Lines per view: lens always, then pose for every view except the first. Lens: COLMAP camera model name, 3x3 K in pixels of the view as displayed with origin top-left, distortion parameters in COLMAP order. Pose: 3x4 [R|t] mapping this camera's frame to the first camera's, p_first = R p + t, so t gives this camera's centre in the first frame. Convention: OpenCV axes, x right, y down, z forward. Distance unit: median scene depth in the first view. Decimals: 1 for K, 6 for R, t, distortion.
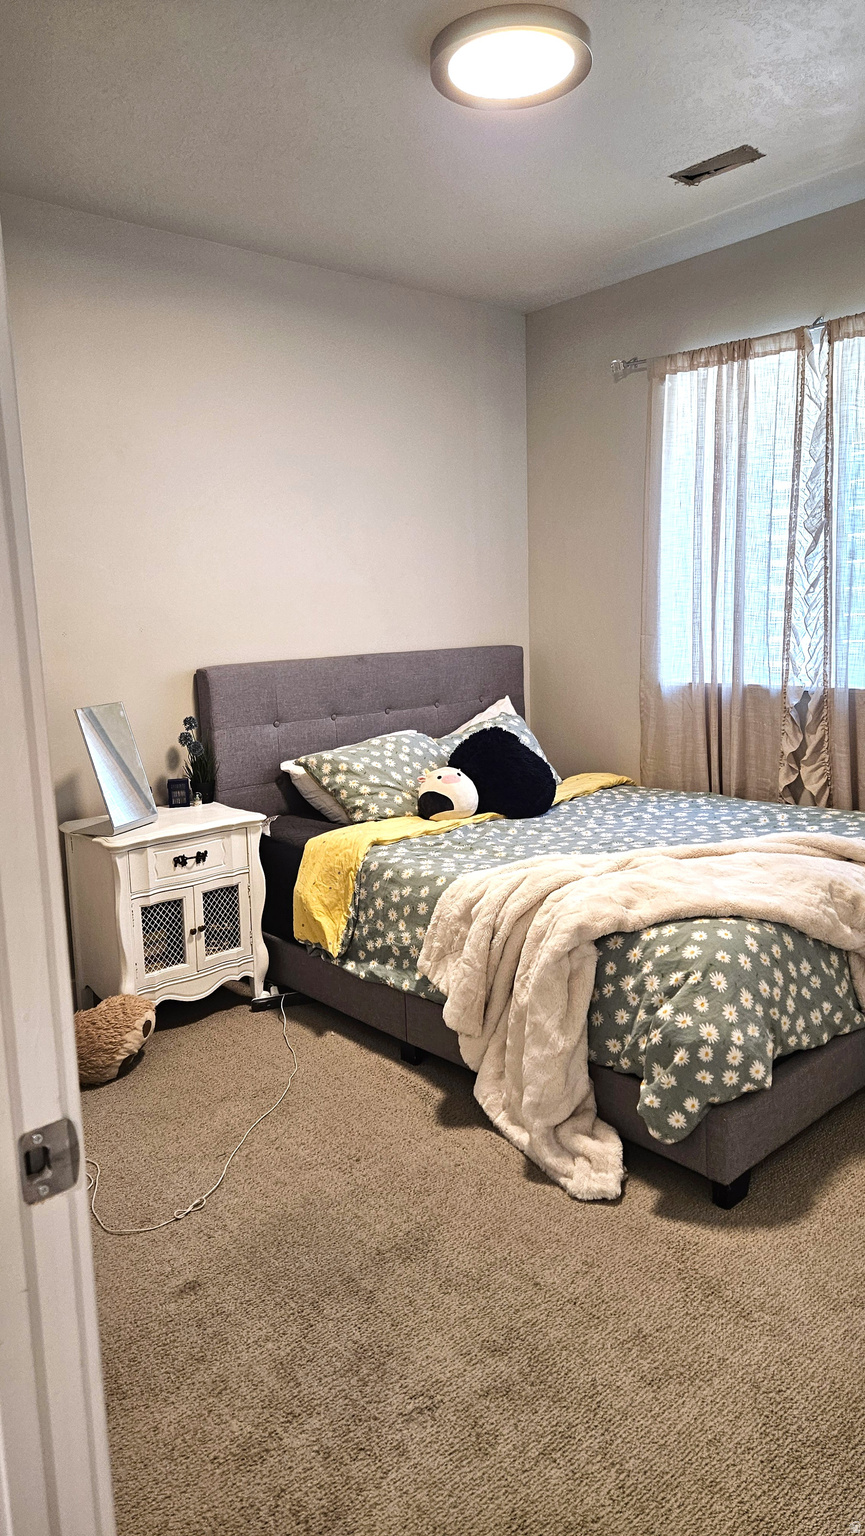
lens RADIAL K [[992.6, 0, 432.5], [0, 992.6, 768.0], [0, 0, 1]] dist [0.000718, 0.000976]
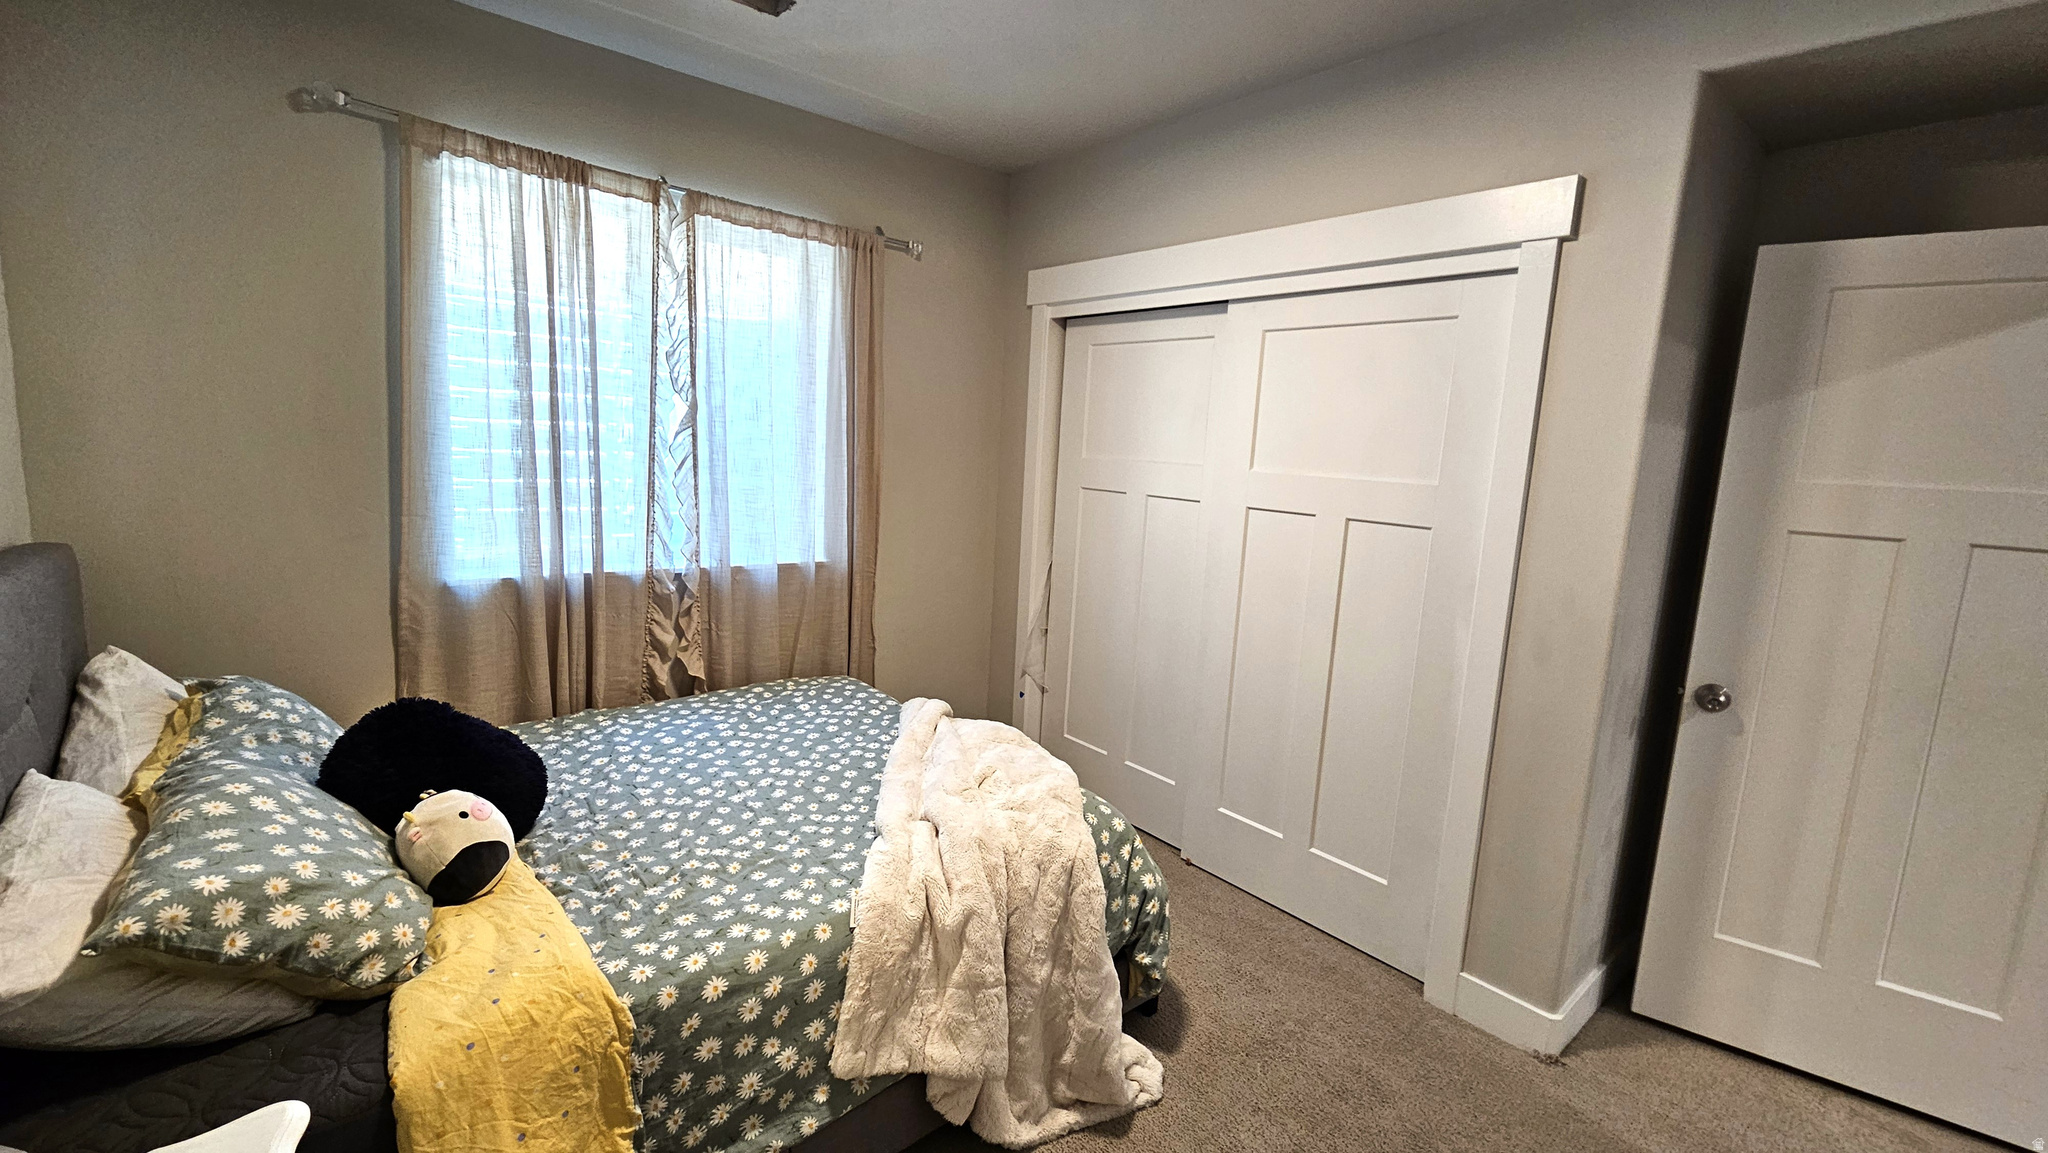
lens RADIAL K [[804.3, 0, 1024.0], [0, 804.3, 576.5], [0, 0, 1]] dist [-0.000520, -0.000058]
pose [[0.041530, -0.118149, 0.992127, -0.447965], [0.108942, 0.987599, 0.113049, -0.150746], [-0.993180, 0.103389, 0.053886, 0.757169]]
